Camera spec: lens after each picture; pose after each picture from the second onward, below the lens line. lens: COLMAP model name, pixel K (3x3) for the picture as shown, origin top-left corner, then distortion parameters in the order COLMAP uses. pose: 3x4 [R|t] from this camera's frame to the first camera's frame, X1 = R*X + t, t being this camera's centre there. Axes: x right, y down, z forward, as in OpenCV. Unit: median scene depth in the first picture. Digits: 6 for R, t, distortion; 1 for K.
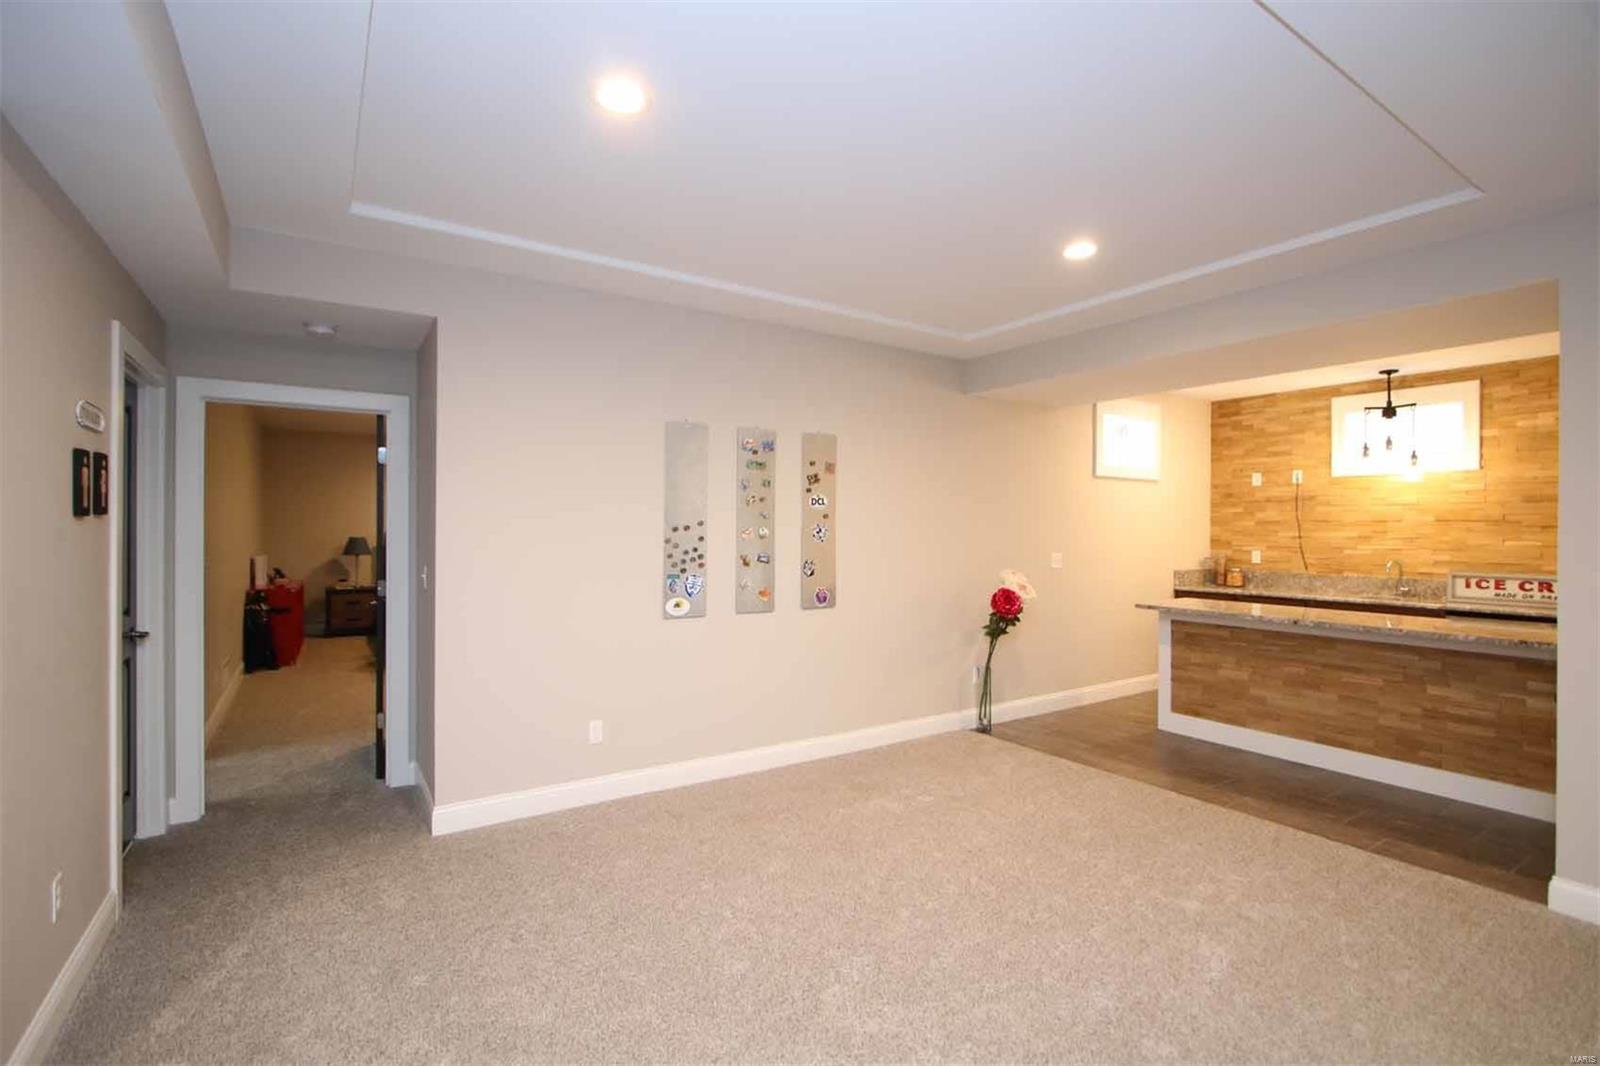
lens RADIAL K [[735.4, 0, 789.4], [0, 735.4, 526.8], [0, 0, 1]] dist [-0.001515, -0.000027]
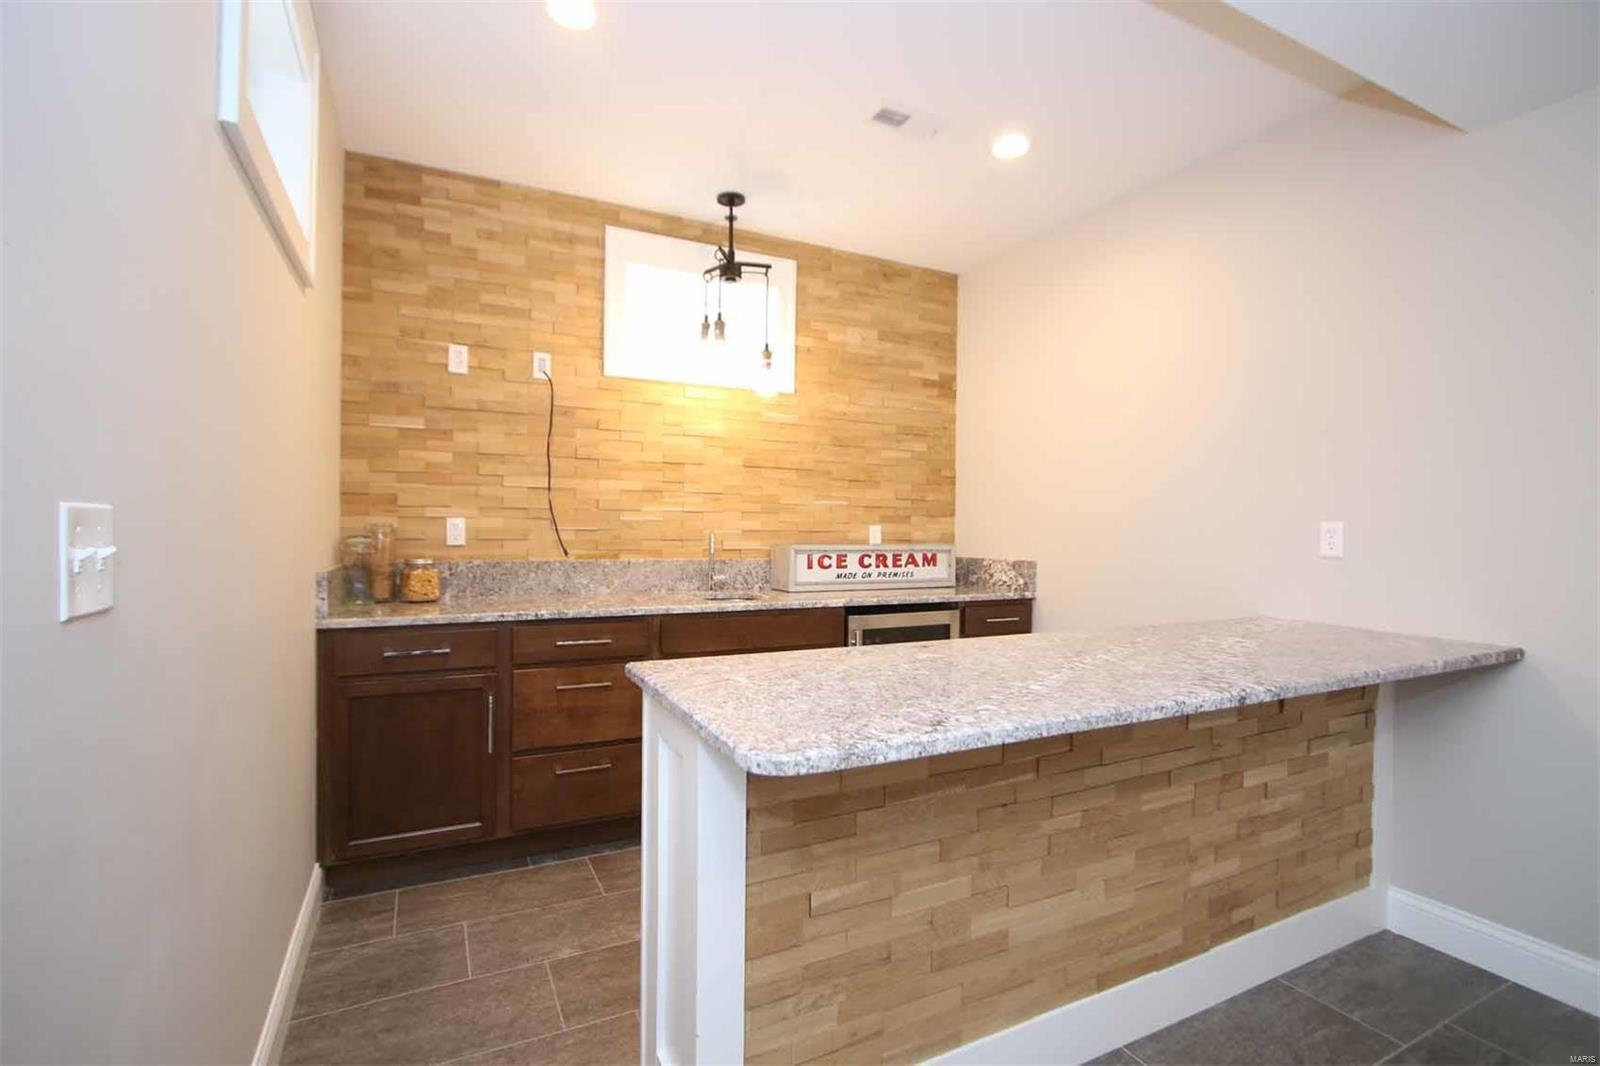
lens RADIAL K [[735.4, 0, 789.4], [0, 735.4, 526.8], [0, 0, 1]] dist [-0.001515, -0.000027]
pose [[0.120206, -0.004378, 0.992739, 0.243993], [-0.012737, 0.999901, 0.005951, 0.038217], [-0.992667, -0.013360, 0.120139, 0.854067]]
